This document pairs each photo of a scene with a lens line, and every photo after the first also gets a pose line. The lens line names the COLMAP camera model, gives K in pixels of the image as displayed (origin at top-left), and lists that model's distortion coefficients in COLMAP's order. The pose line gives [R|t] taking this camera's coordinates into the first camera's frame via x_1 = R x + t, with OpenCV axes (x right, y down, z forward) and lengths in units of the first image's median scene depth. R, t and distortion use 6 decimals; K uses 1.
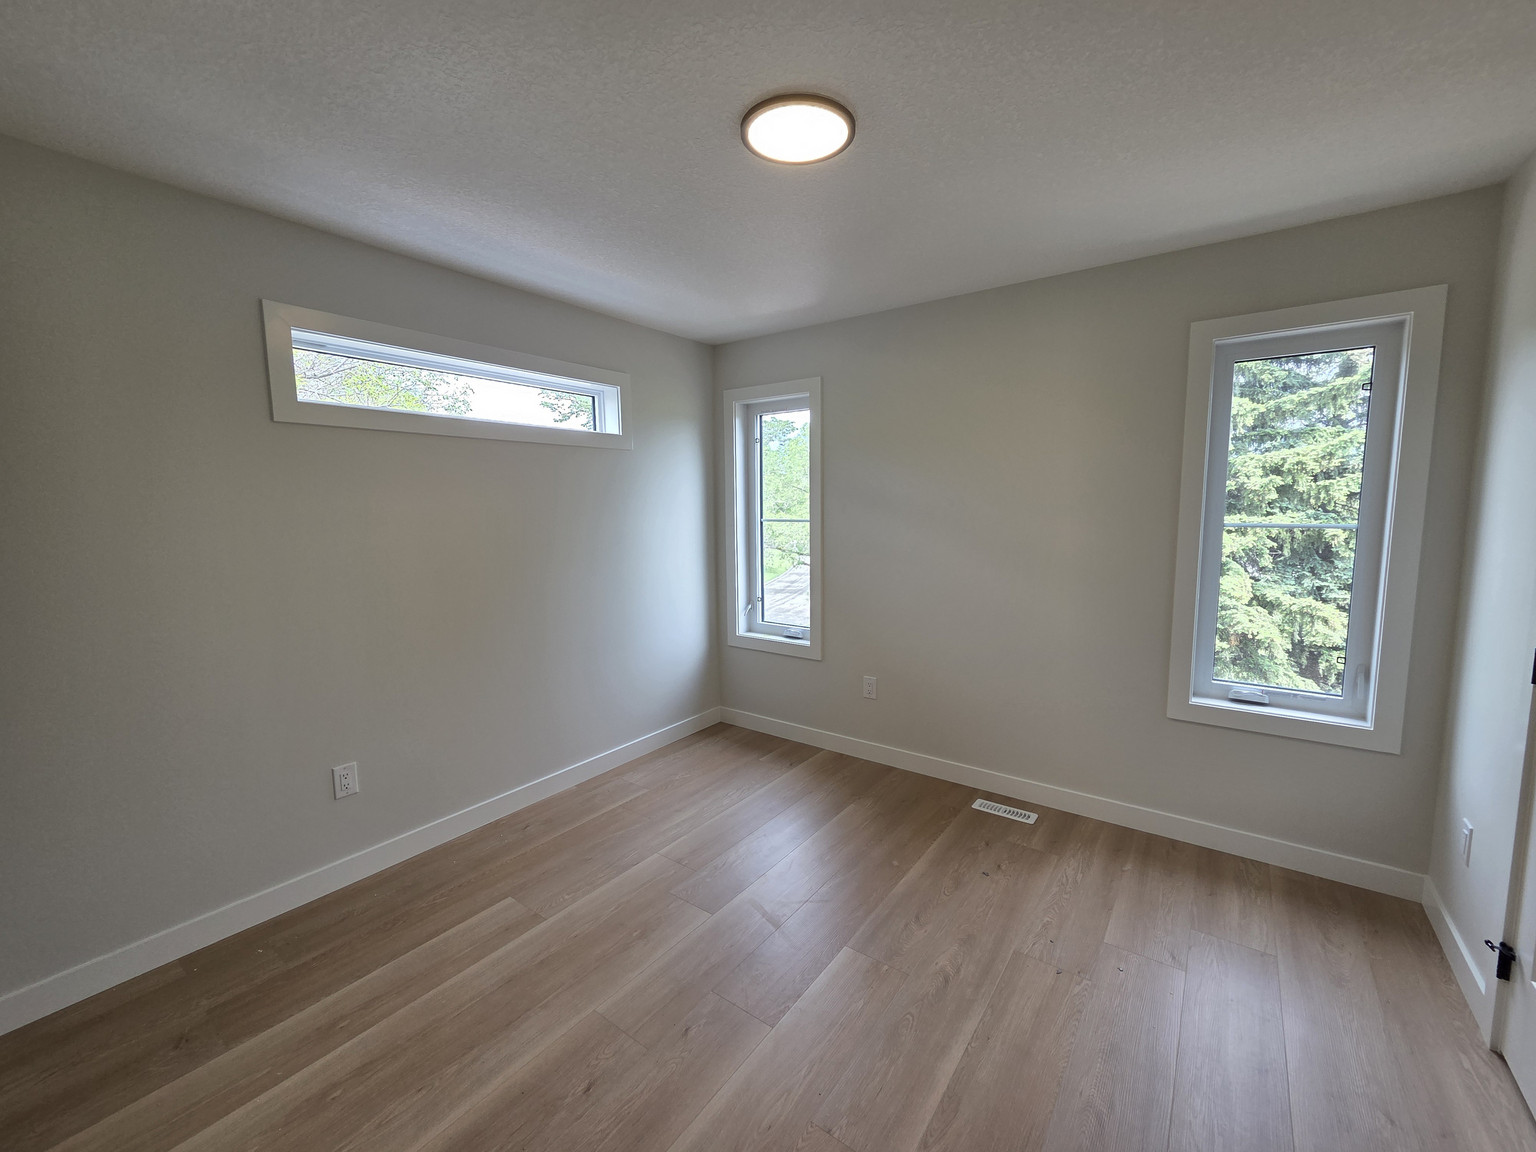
lens RADIAL K [[628.1, 0, 769.5], [0, 628.1, 570.6], [0, 0, 1]] dist [-0.000036, -0.000017]
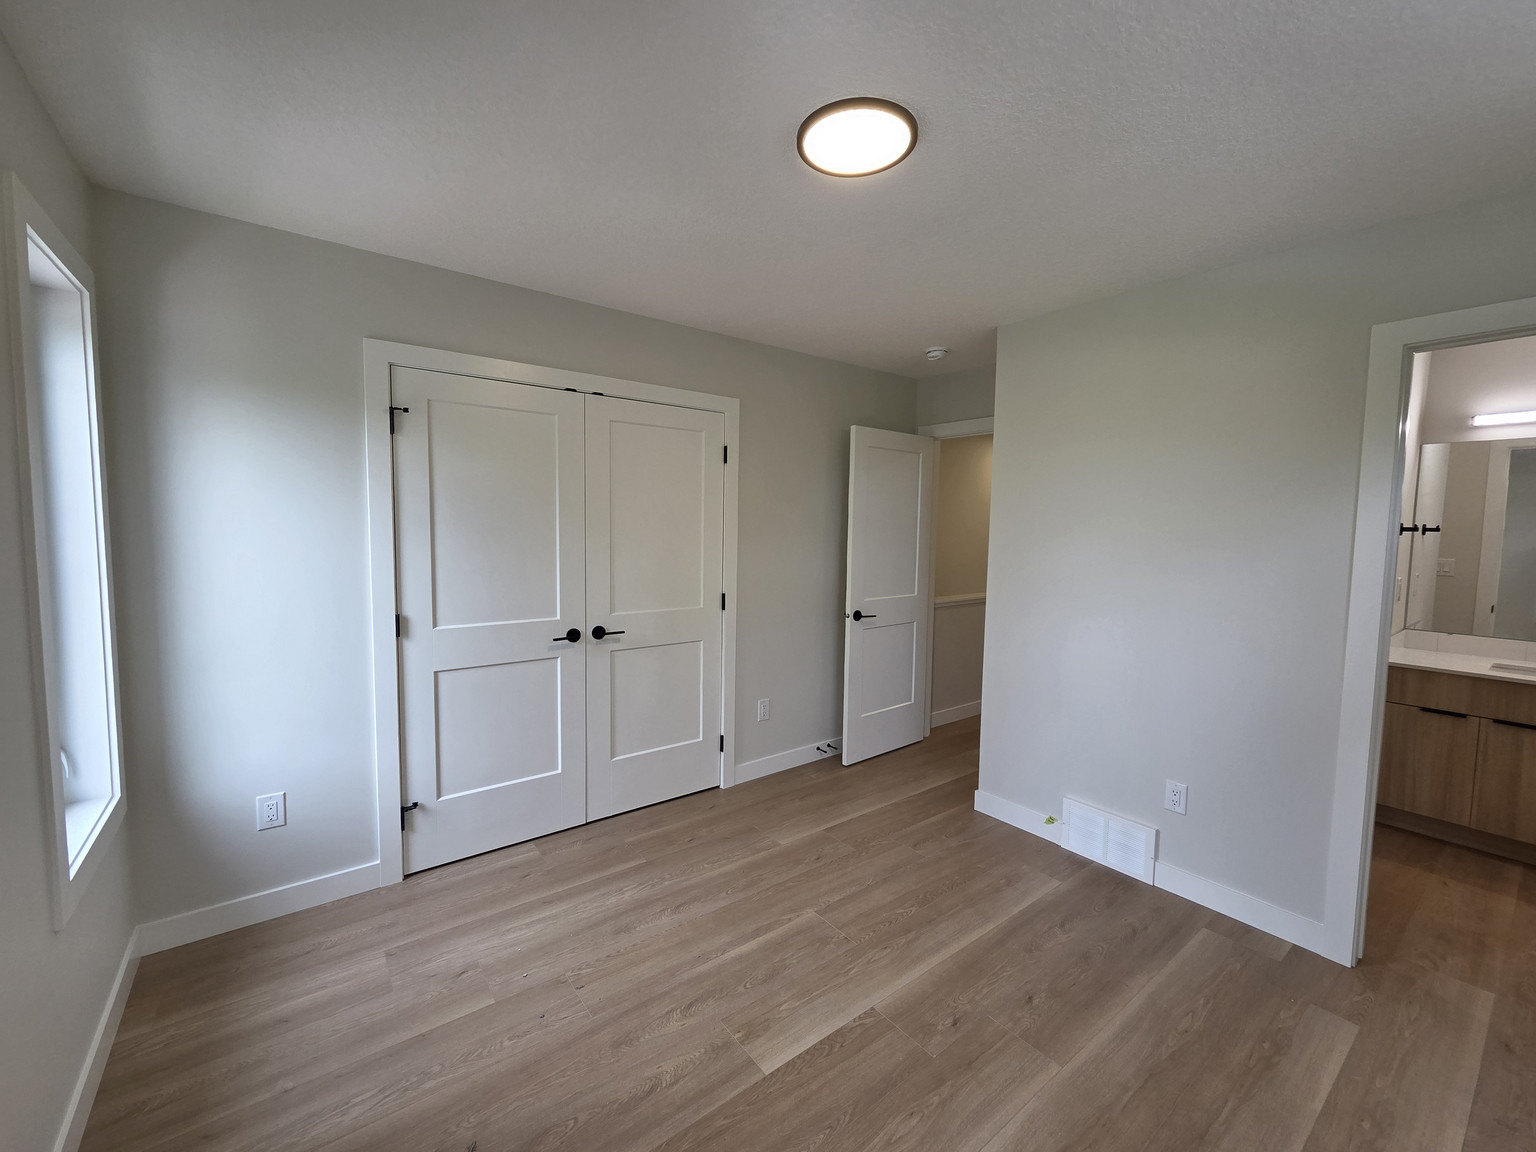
lens RADIAL K [[628.1, 0, 769.5], [0, 628.1, 570.6], [0, 0, 1]] dist [-0.000036, -0.000017]
pose [[-0.959849, -0.025822, 0.279326, -0.105033], [0.024312, 0.984349, 0.174543, -0.205959], [-0.279461, 0.174326, -0.944199, 1.897898]]
